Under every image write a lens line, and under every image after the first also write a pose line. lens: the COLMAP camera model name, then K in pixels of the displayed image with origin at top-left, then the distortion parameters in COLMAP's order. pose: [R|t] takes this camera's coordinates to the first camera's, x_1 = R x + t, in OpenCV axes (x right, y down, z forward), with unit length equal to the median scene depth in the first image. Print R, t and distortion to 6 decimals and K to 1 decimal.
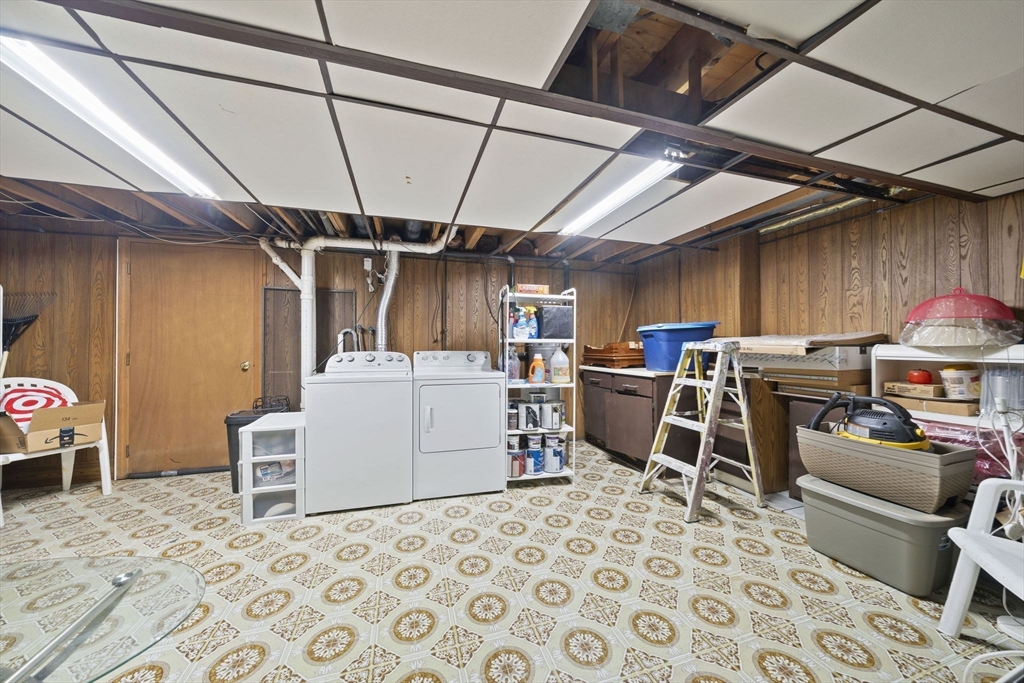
lens RADIAL K [[357.4, 0, 517.3], [0, 357.4, 345.0], [0, 0, 1]] dist [-0.009158, 0.000022]
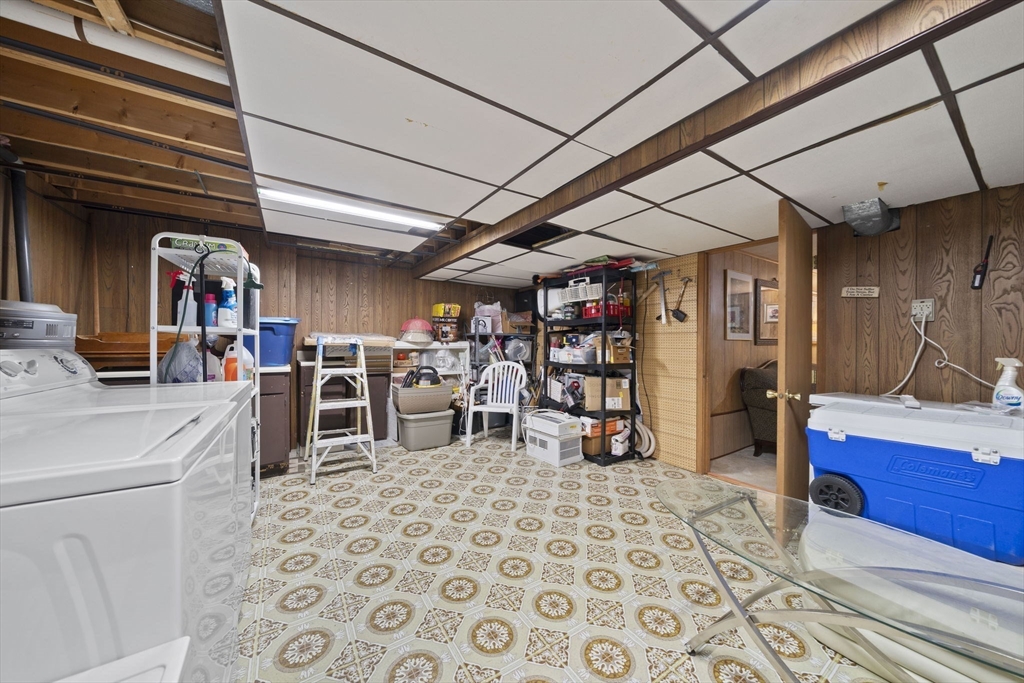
lens RADIAL K [[357.4, 0, 517.7], [0, 357.4, 344.1], [0, 0, 1]] dist [-0.009158, 0.000022]
pose [[-0.283434, -0.007921, 0.958959, -0.928868], [-0.016717, 0.999855, 0.003318, -0.000888], [-0.958846, -0.015091, -0.283526, 0.846140]]
